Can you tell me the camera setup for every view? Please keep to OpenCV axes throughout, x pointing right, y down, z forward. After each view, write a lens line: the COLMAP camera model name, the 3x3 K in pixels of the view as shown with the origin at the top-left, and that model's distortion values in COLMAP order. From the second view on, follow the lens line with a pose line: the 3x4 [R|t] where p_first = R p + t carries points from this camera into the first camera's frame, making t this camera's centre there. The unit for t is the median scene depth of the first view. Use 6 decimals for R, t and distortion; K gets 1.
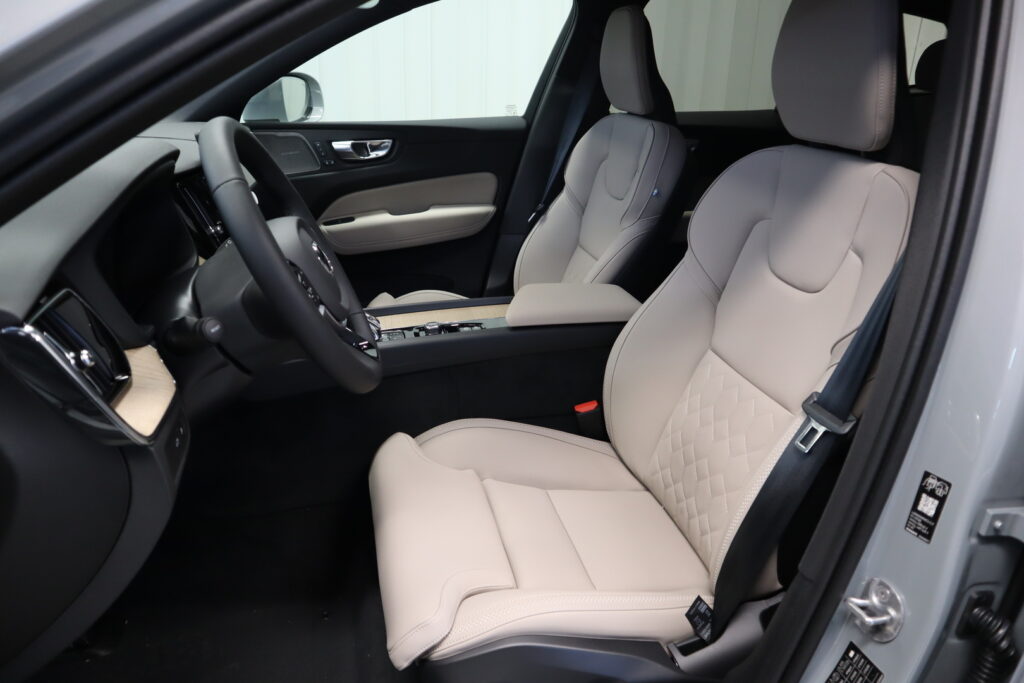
lens RADIAL K [[720.3, 0, 519.1], [0, 720.3, 345.4], [0, 0, 1]] dist [-0.113096, 0.061893]
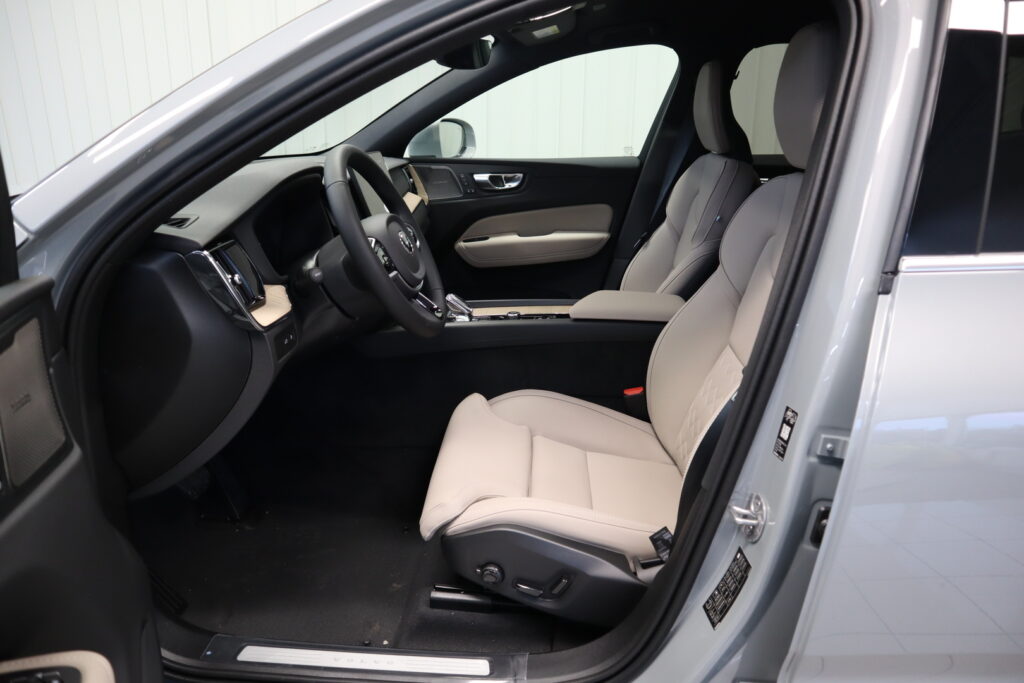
lens RADIAL K [[720.3, 0, 511.0], [0, 720.3, 339.2], [0, 0, 1]] dist [-0.113096, 0.061893]
pose [[0.960159, 0.072233, -0.269958, 0.237947], [-0.091425, 0.994051, -0.059189, 0.098600], [0.264077, 0.081511, 0.961051, -0.227533]]
